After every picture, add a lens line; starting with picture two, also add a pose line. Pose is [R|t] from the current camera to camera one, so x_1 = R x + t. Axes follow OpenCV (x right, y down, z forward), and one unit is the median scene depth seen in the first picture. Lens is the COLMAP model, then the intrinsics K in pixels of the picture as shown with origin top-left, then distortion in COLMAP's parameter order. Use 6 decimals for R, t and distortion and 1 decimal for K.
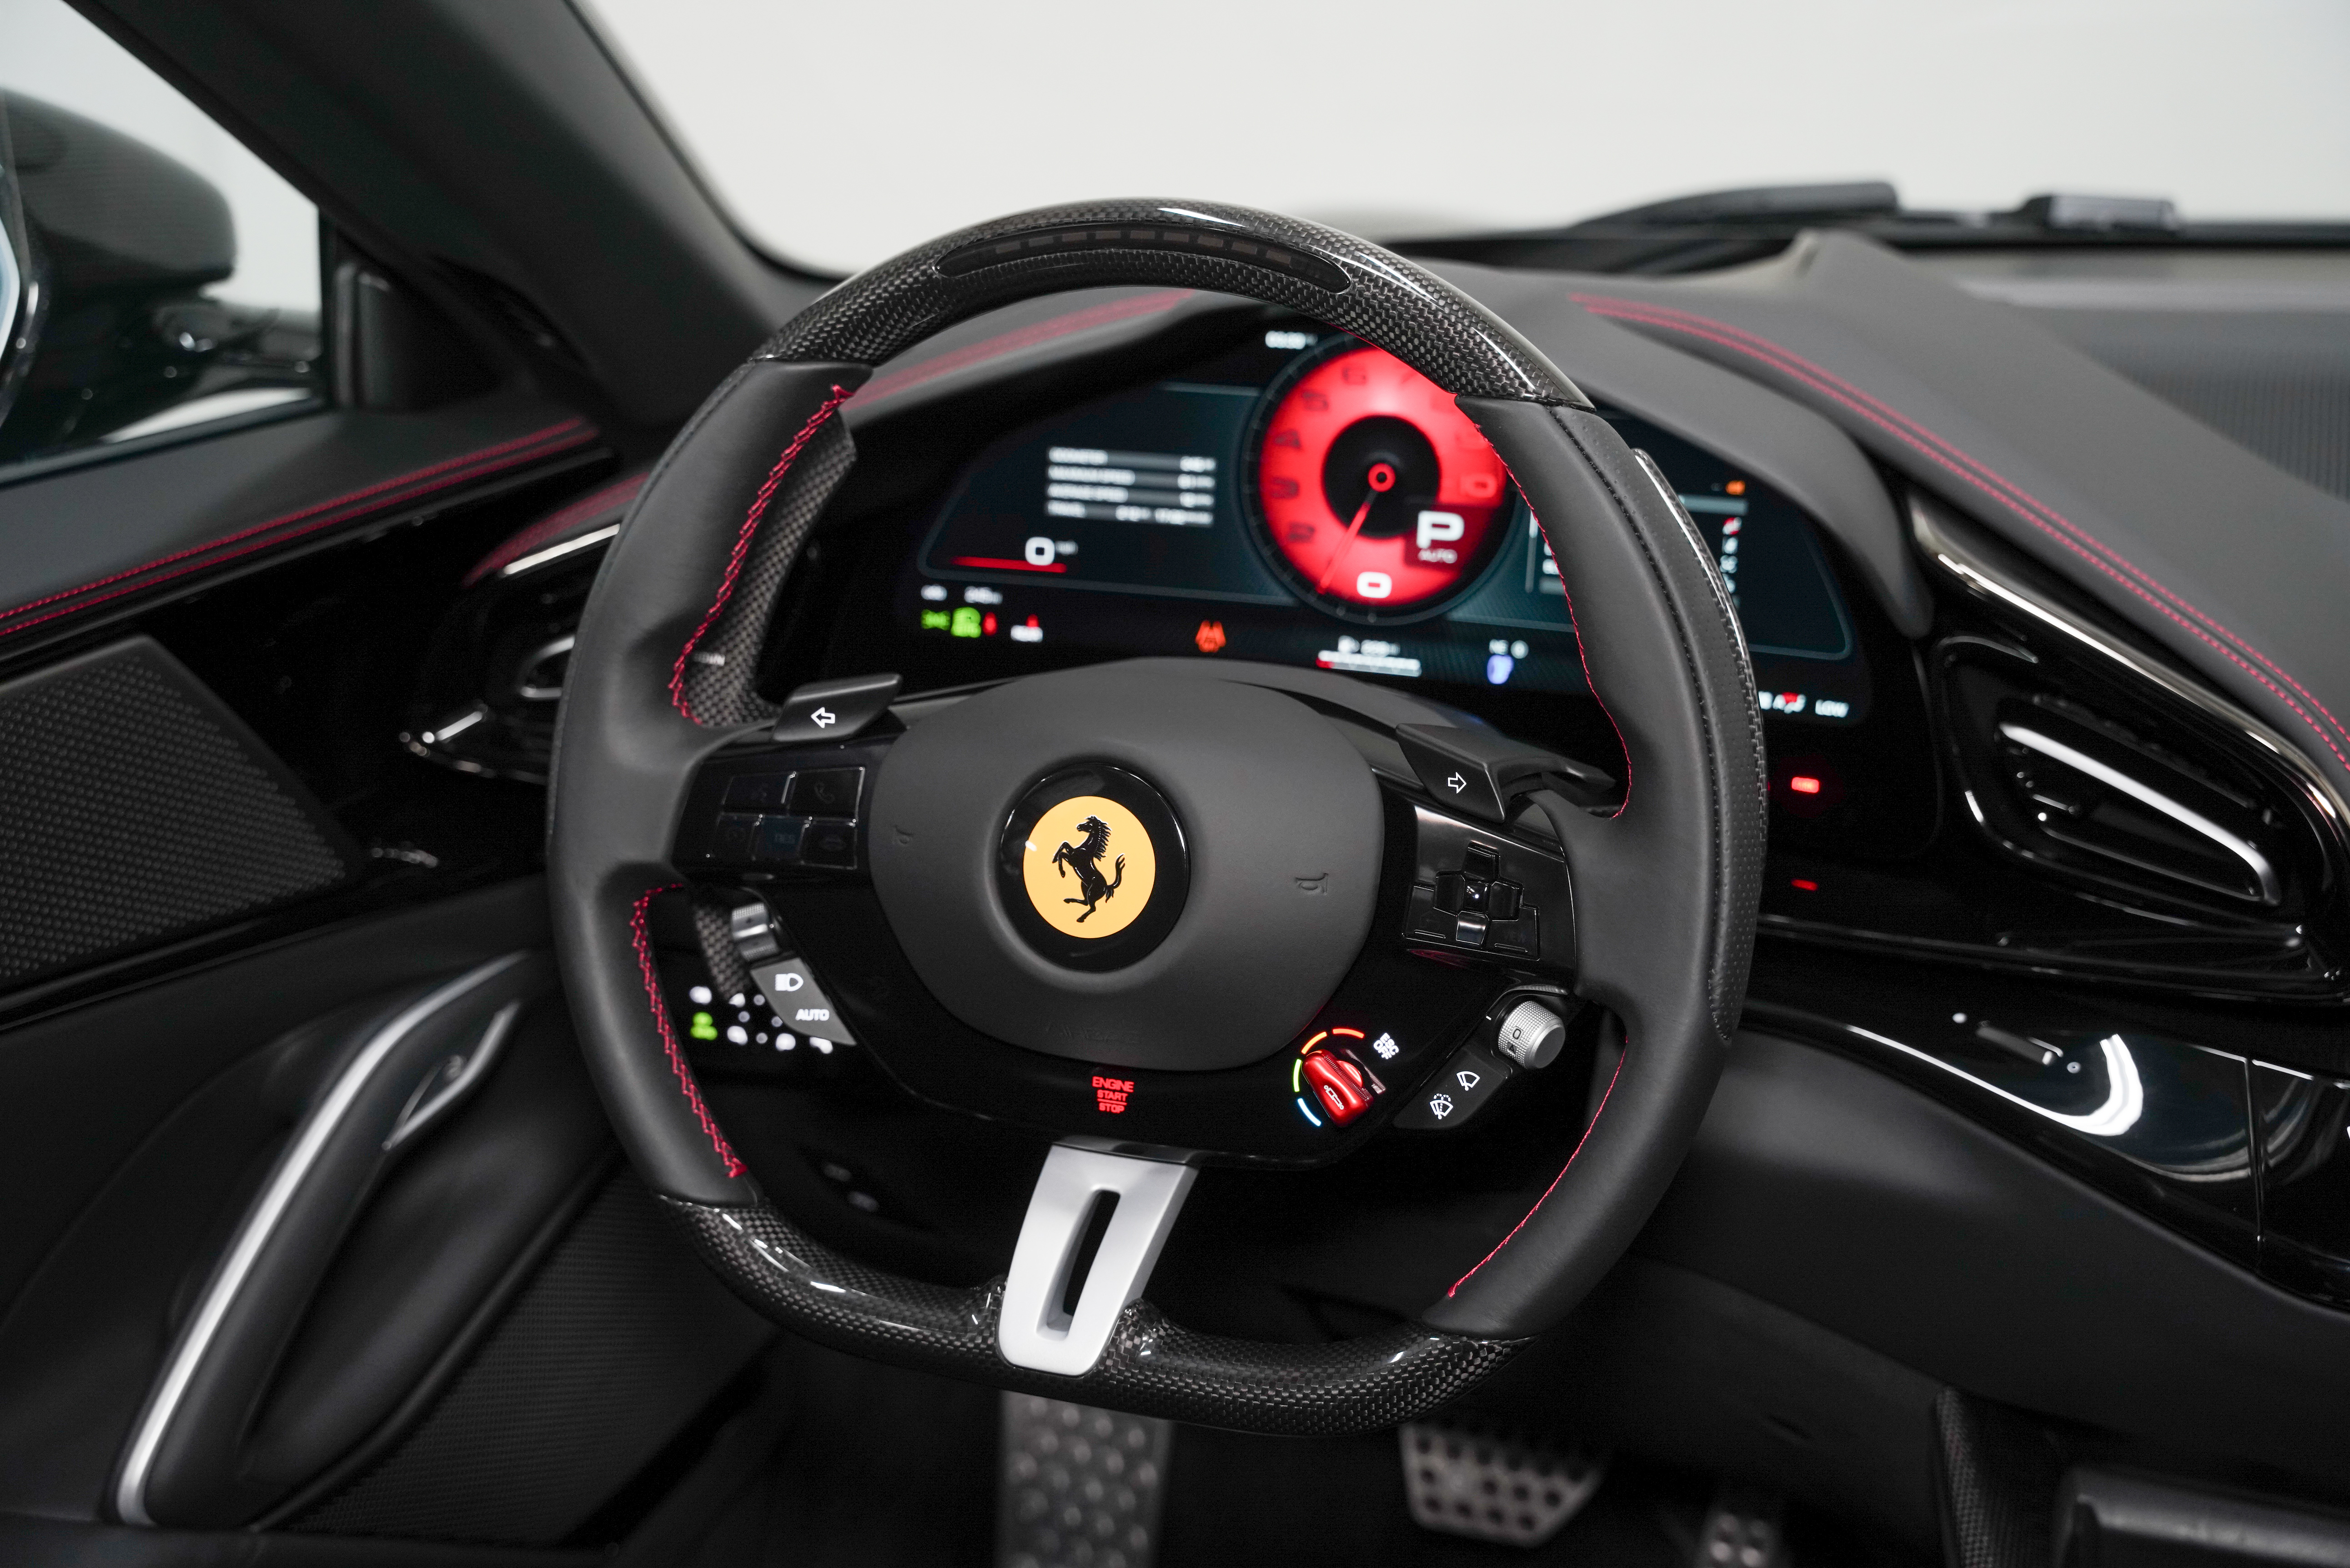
lens RADIAL K [[2684.0, 0, 1200.7], [0, 2684.0, 842.4], [0, 0, 1]] dist [0.073803, 0.000000]
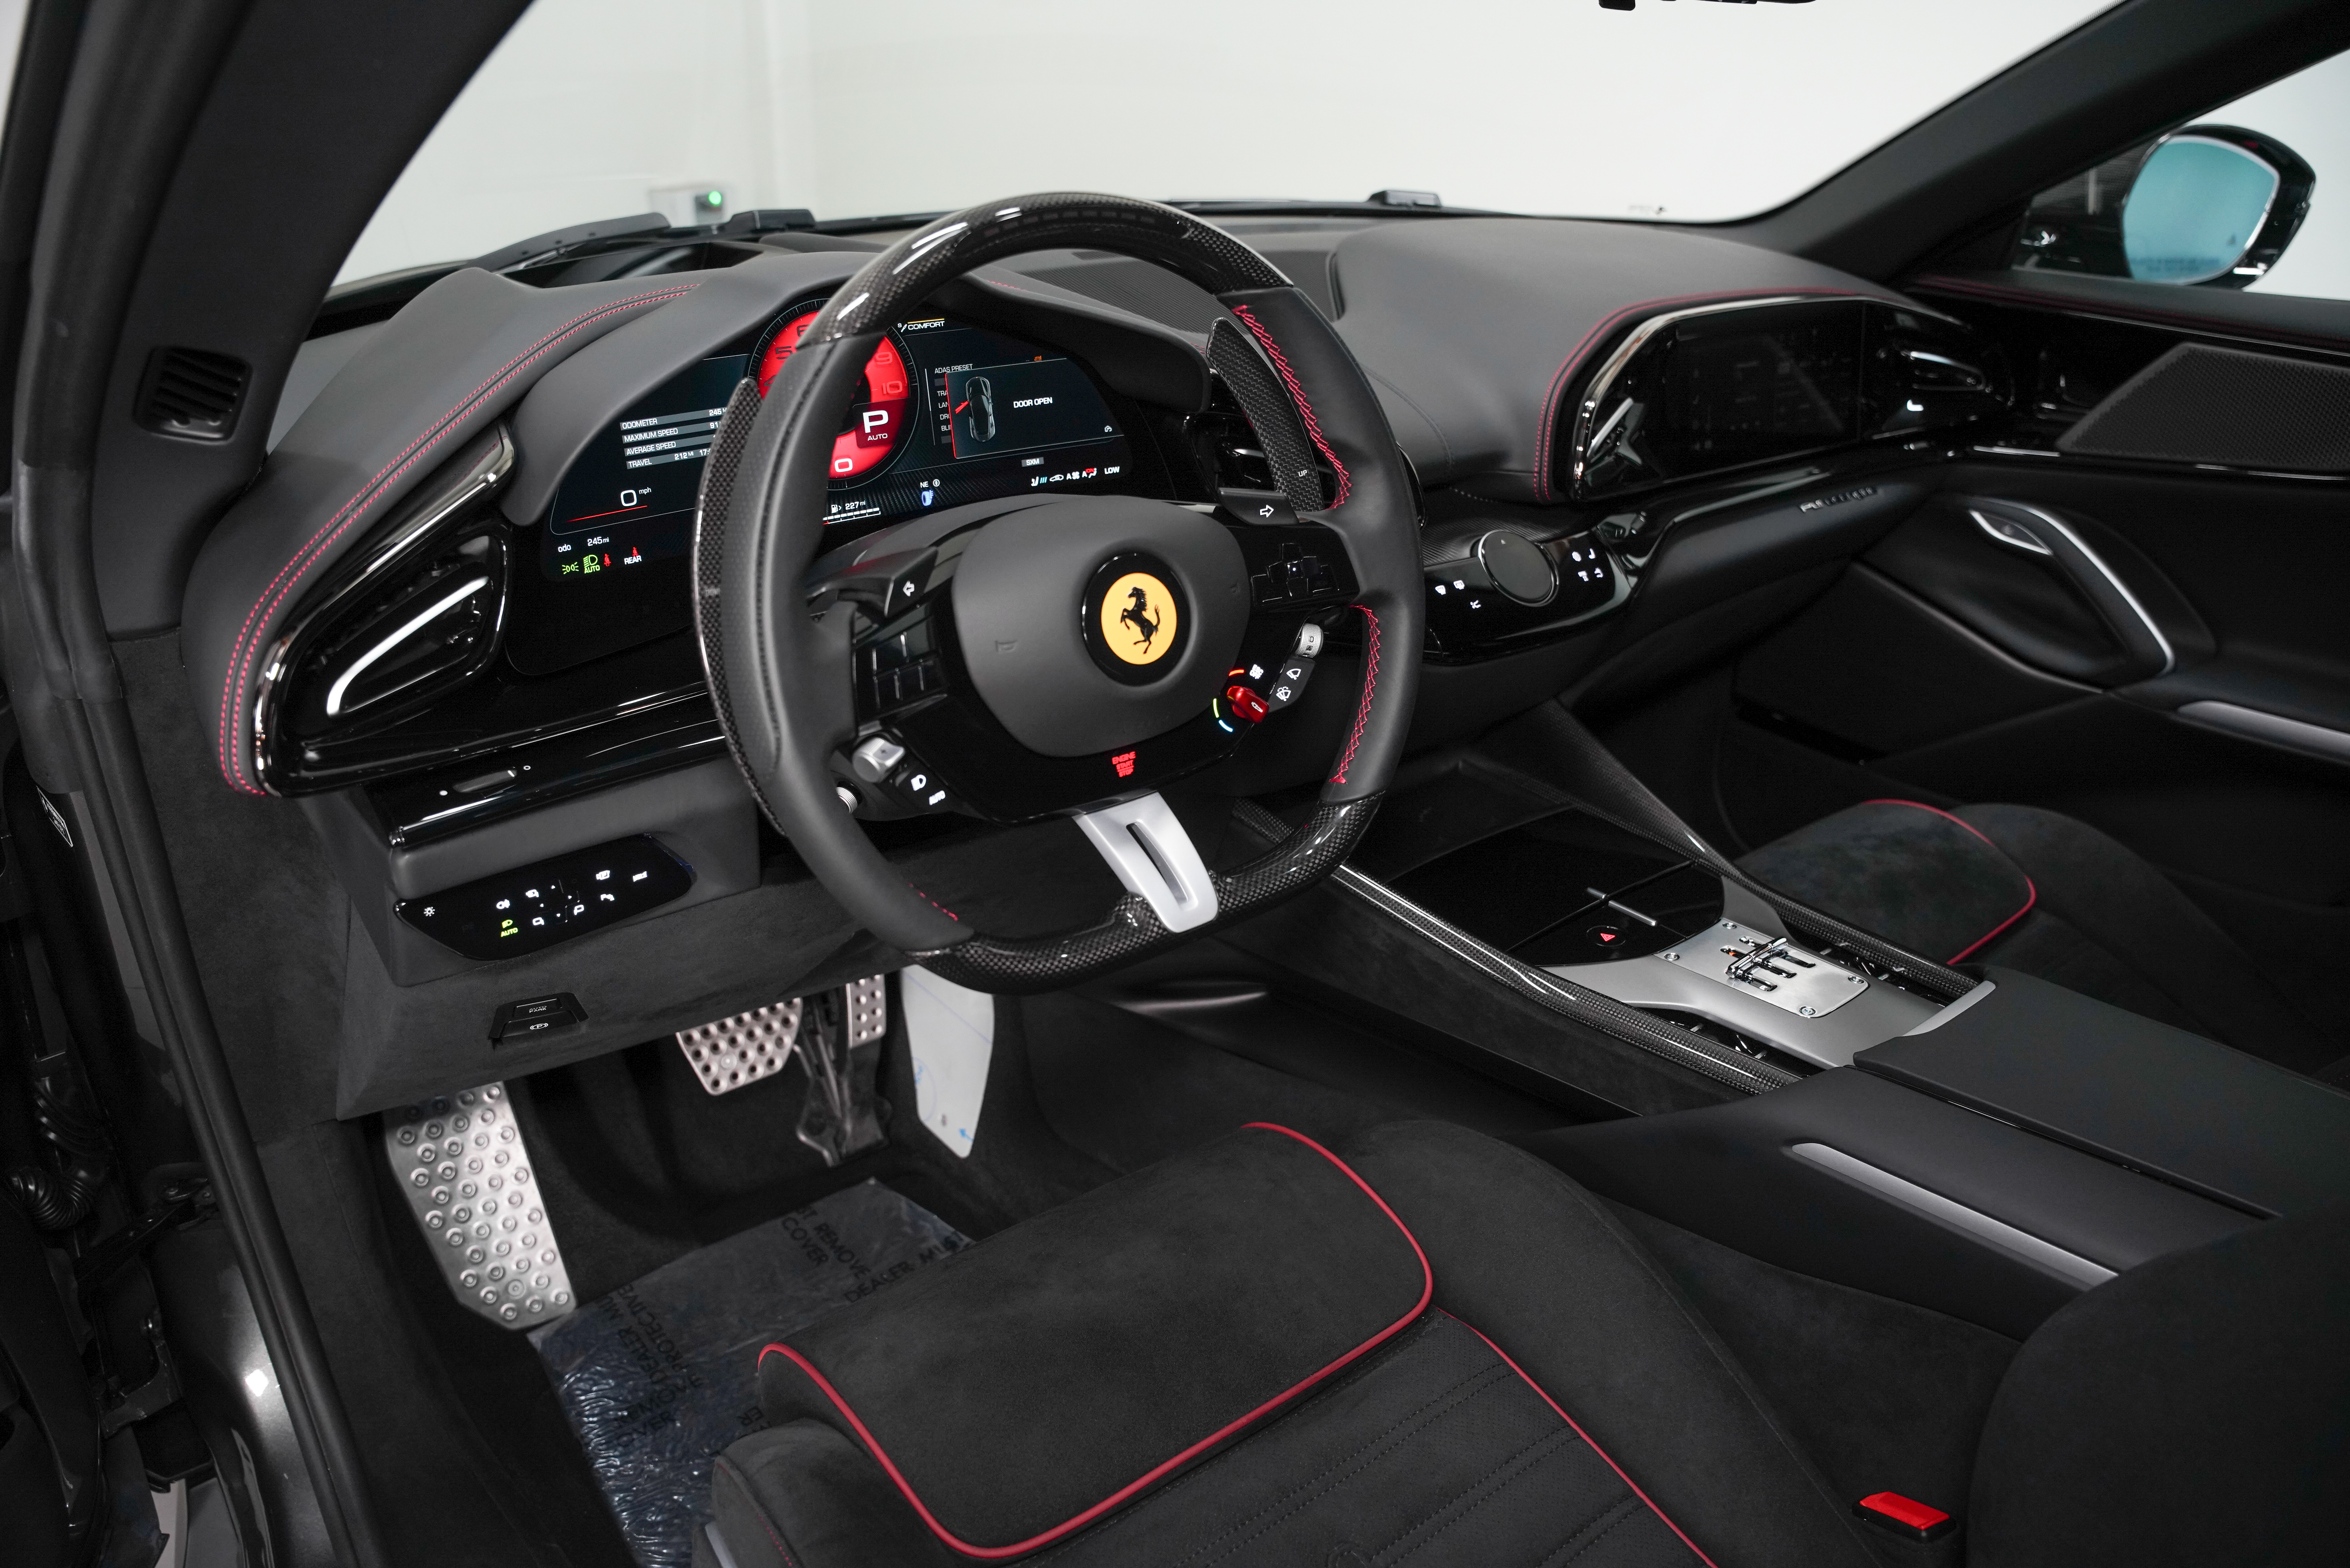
lens RADIAL K [[1570.8, 0, 1160.9], [0, 1570.8, 806.7], [0, 0, 1]] dist [-0.126895, 0.003655]
pose [[0.543124, -0.363312, 0.756981, -0.580990], [0.274363, 0.928844, 0.248946, -0.085825], [-0.793562, 0.072479, 0.604157, 0.334651]]
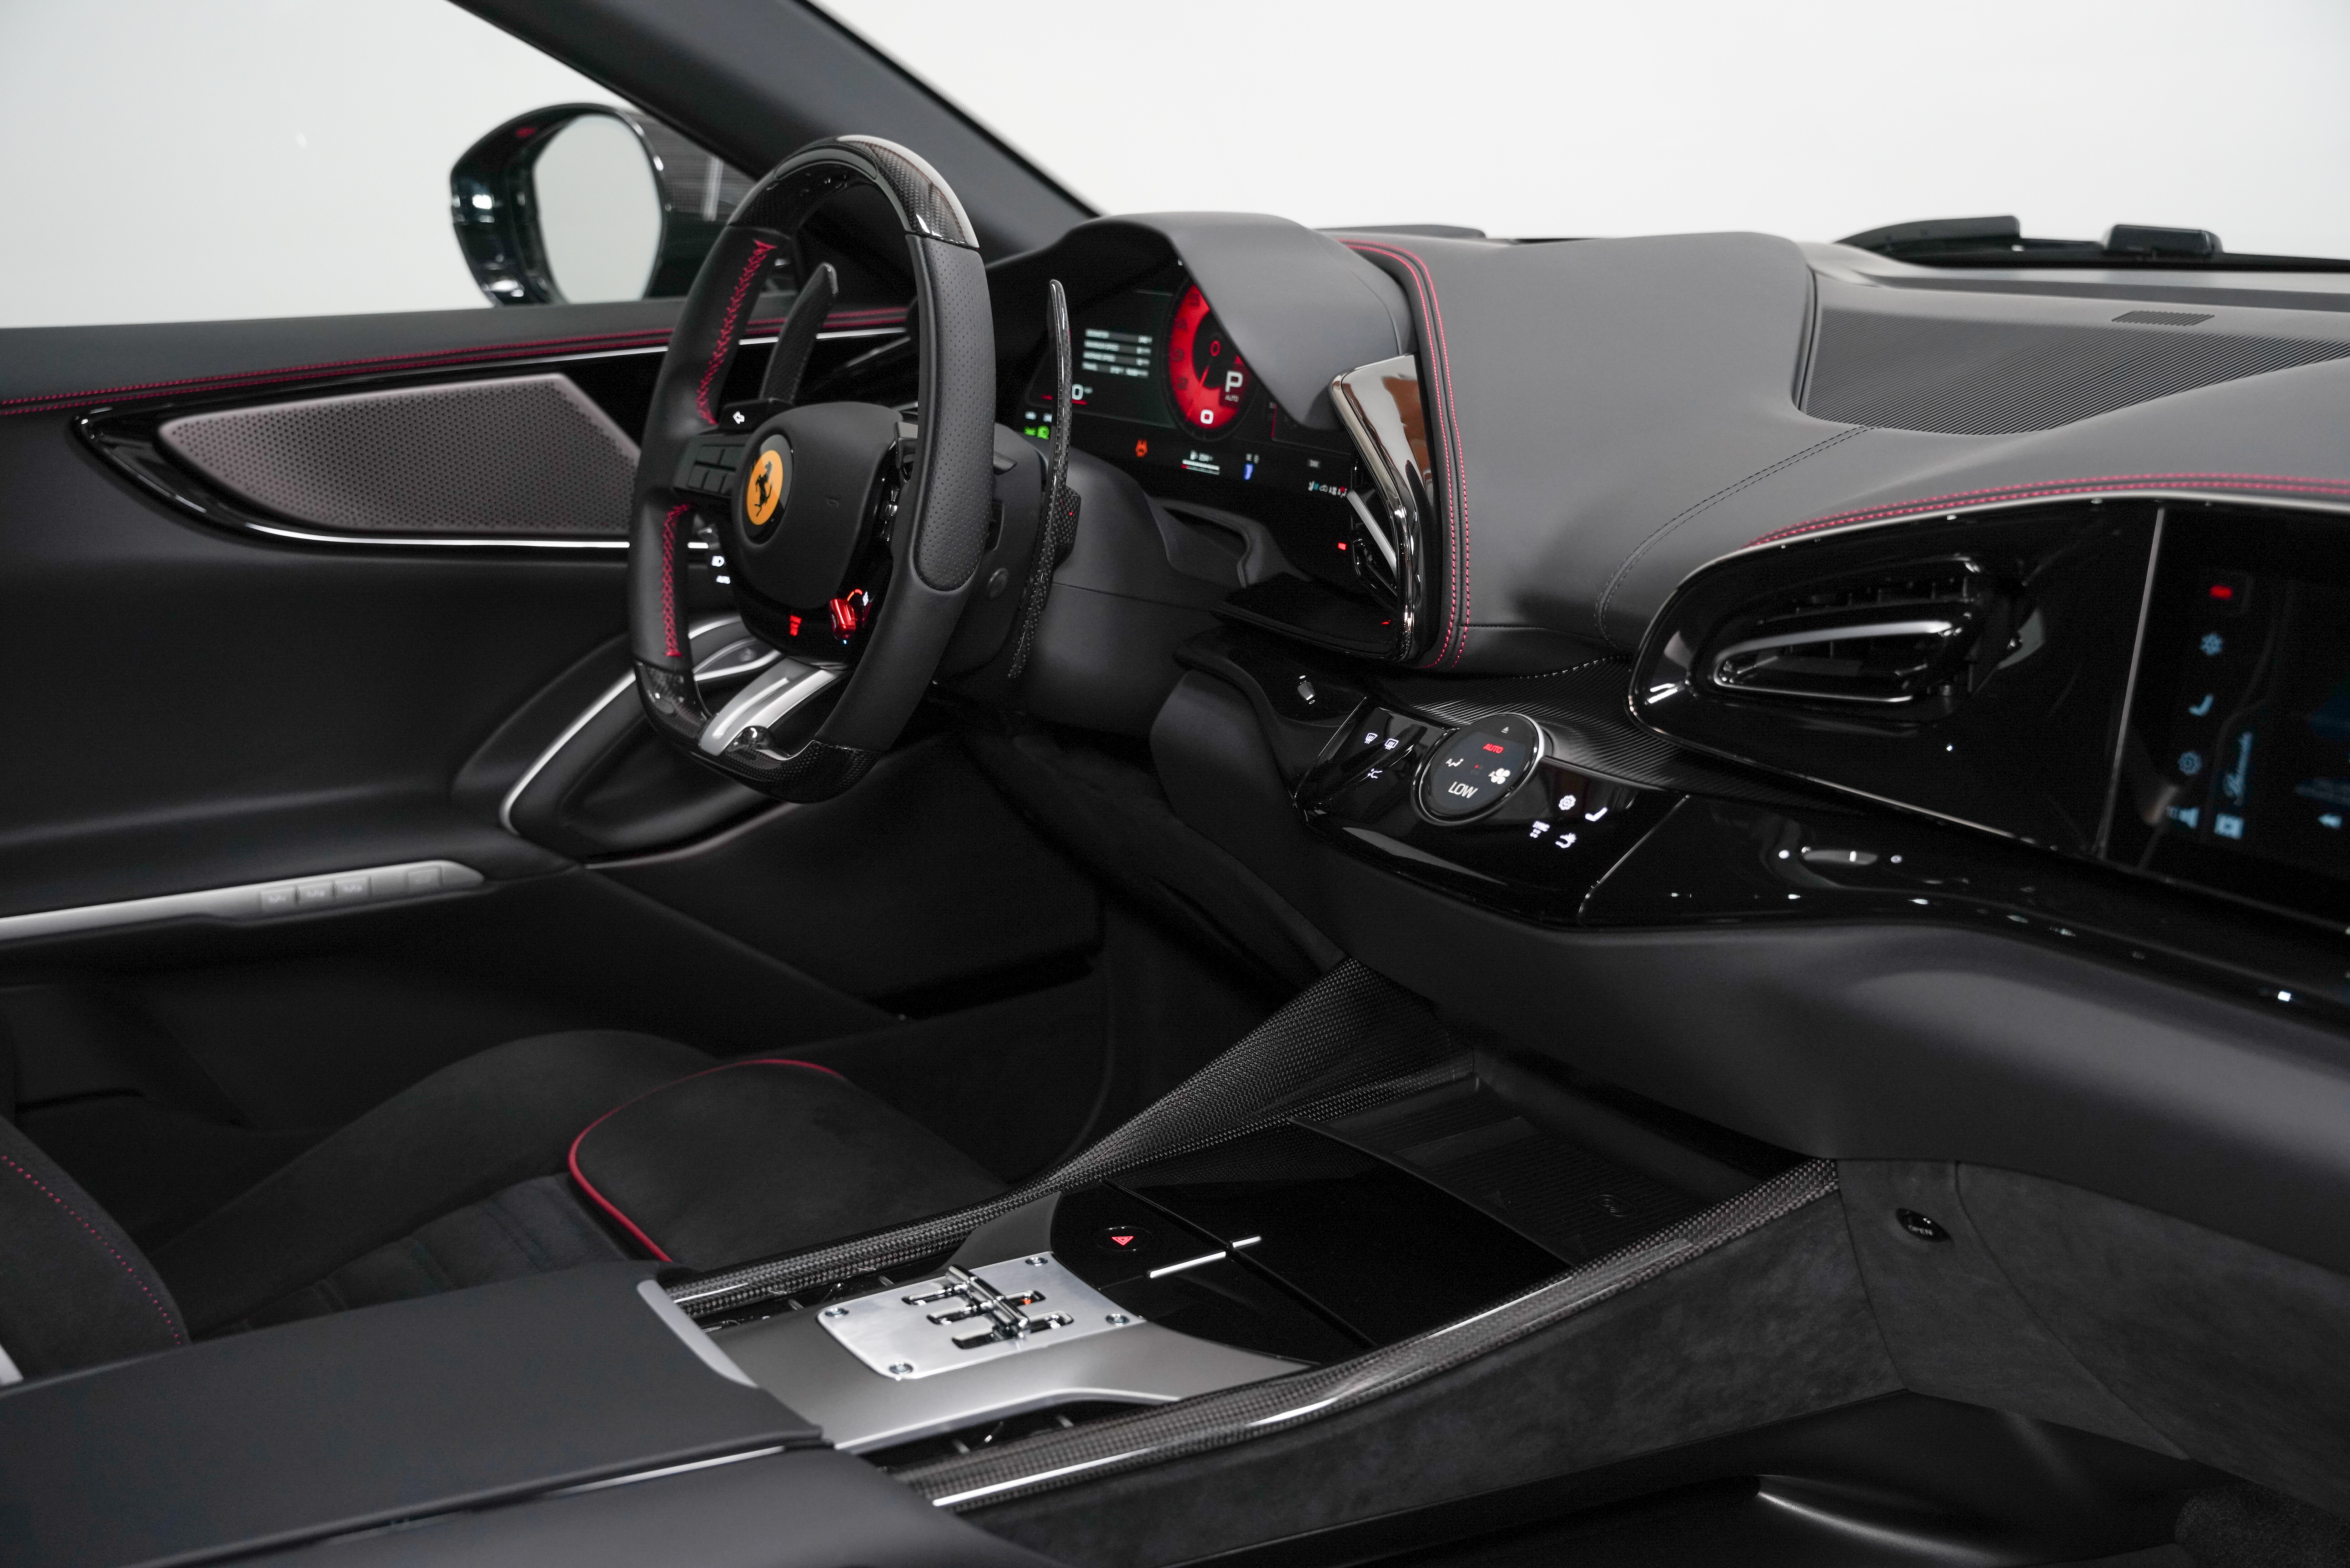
lens RADIAL K [[2607.0, 0, 1170.9], [0, 2607.0, 801.3], [0, 0, 1]] dist [0.027238, 0.000000]
pose [[0.796754, 0.144139, -0.586862, 0.980730], [-0.182437, 0.983198, -0.006202, 0.139590], [0.576108, 0.112006, 0.809663, -0.226959]]
